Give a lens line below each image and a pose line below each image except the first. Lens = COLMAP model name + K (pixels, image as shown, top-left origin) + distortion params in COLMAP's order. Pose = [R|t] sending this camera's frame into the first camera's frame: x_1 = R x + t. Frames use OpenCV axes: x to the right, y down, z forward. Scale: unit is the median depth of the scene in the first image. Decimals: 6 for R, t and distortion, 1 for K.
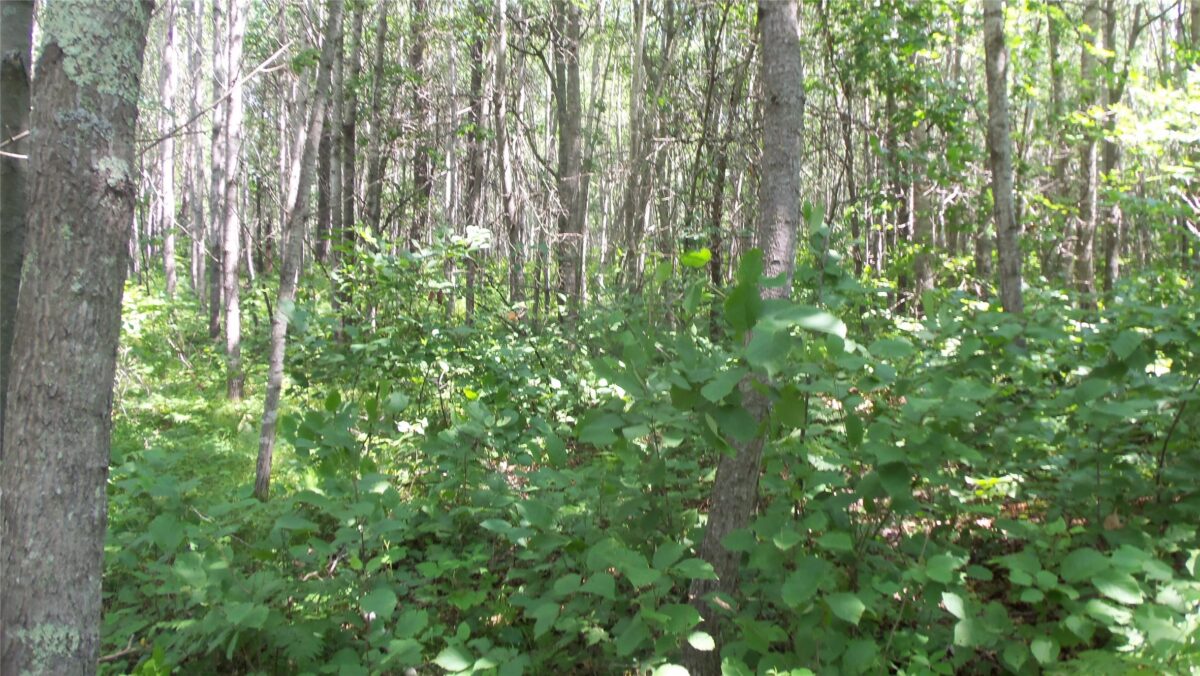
lens RADIAL K [[1041.7, 0, 594.4], [0, 1041.7, 324.4], [0, 0, 1]] dist [0.001136, 0.015019]
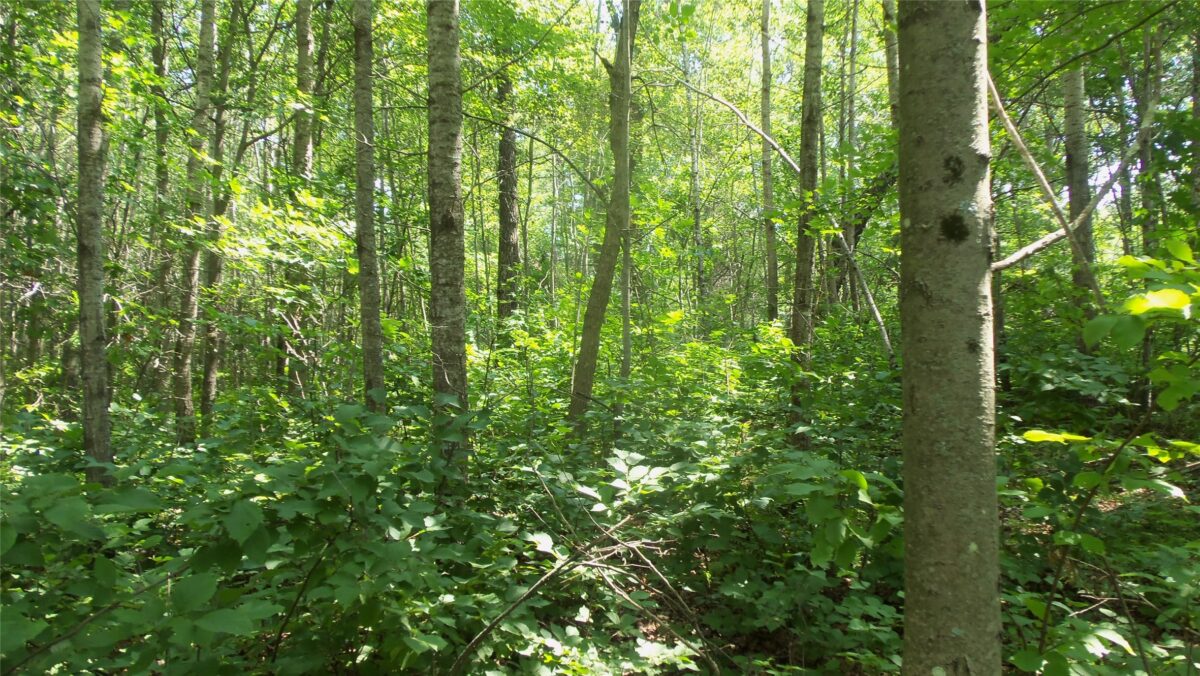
lens RADIAL K [[1041.7, 0, 594.4], [0, 1041.7, 324.4], [0, 0, 1]] dist [0.001136, 0.015019]
pose [[0.684683, 0.074755, 0.724997, 0.044150], [-0.001264, 0.994846, -0.101386, -0.012683], [-0.728840, 0.068501, 0.681249, 0.095972]]
